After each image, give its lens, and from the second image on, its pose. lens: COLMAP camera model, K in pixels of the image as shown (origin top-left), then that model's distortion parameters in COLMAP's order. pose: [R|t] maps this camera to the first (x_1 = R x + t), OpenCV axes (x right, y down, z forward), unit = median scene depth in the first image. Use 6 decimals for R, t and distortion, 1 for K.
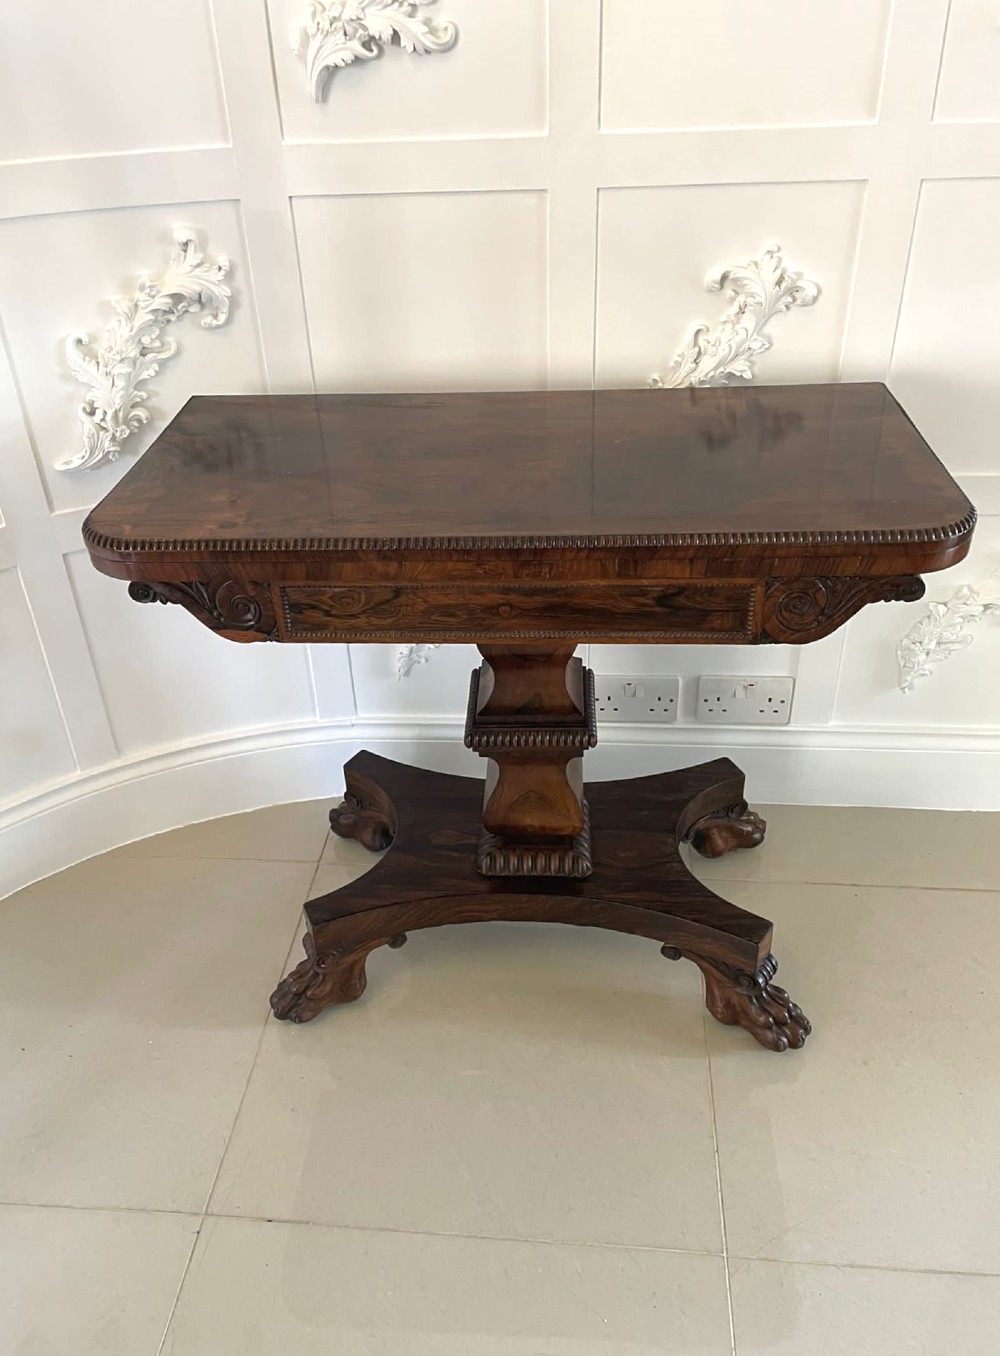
lens RADIAL K [[1085.3, 0, 485.4], [0, 1085.3, 678.5], [0, 0, 1]] dist [0.066339, -0.008317]
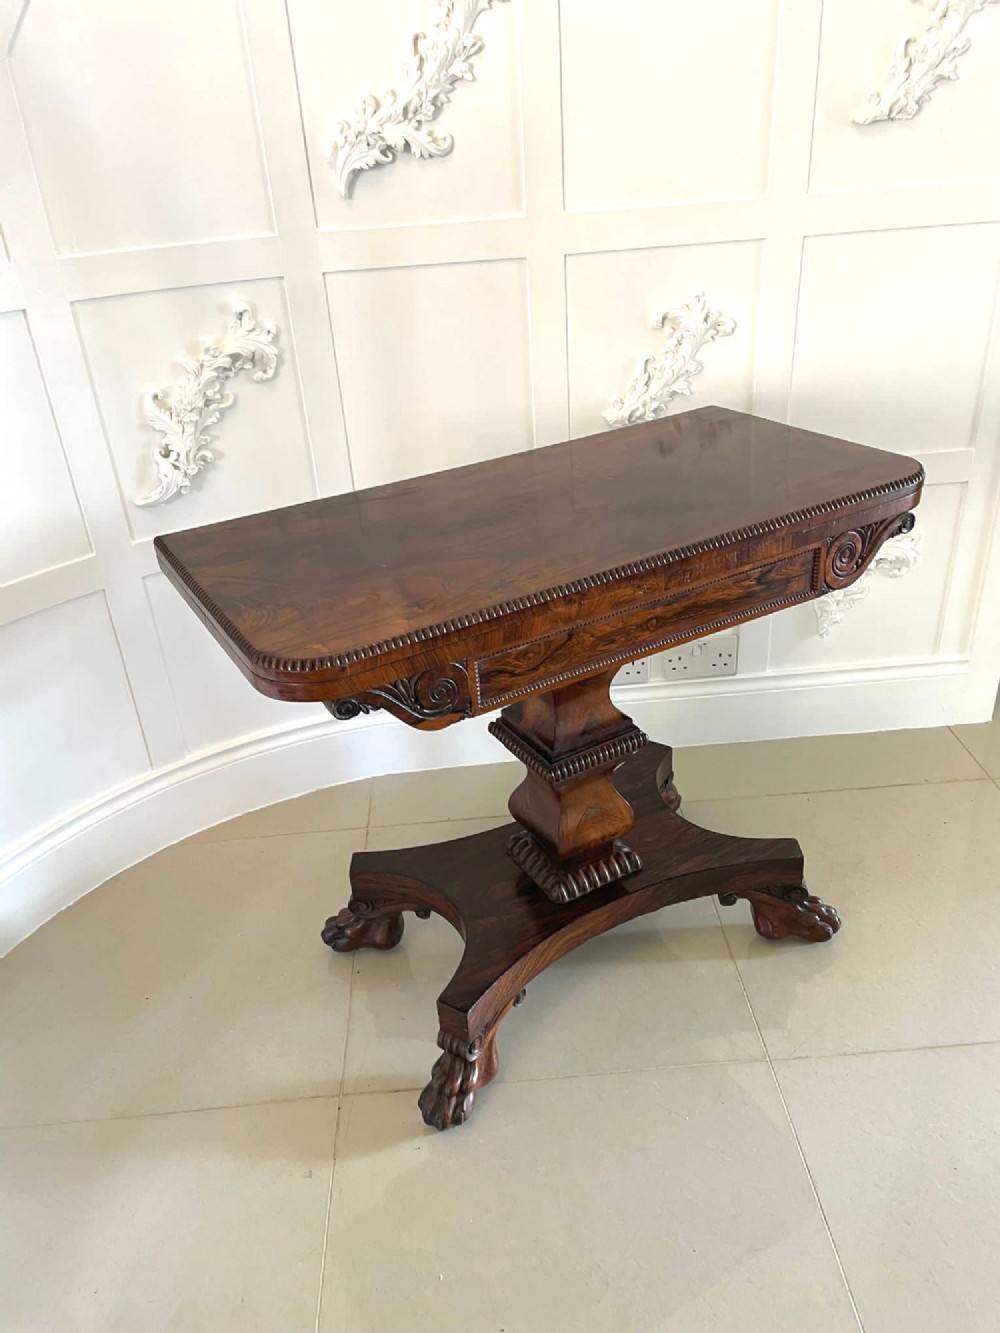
lens RADIAL K [[1006.5, 0, 500.0], [0, 1006.5, 666.5], [0, 0, 1]] dist [0.065138, -0.099478]
pose [[0.832244, -0.278294, 0.479501, -0.486510], [0.324515, 0.945772, -0.014335, -0.045271], [-0.449510, 0.167536, 0.877424, 0.137334]]
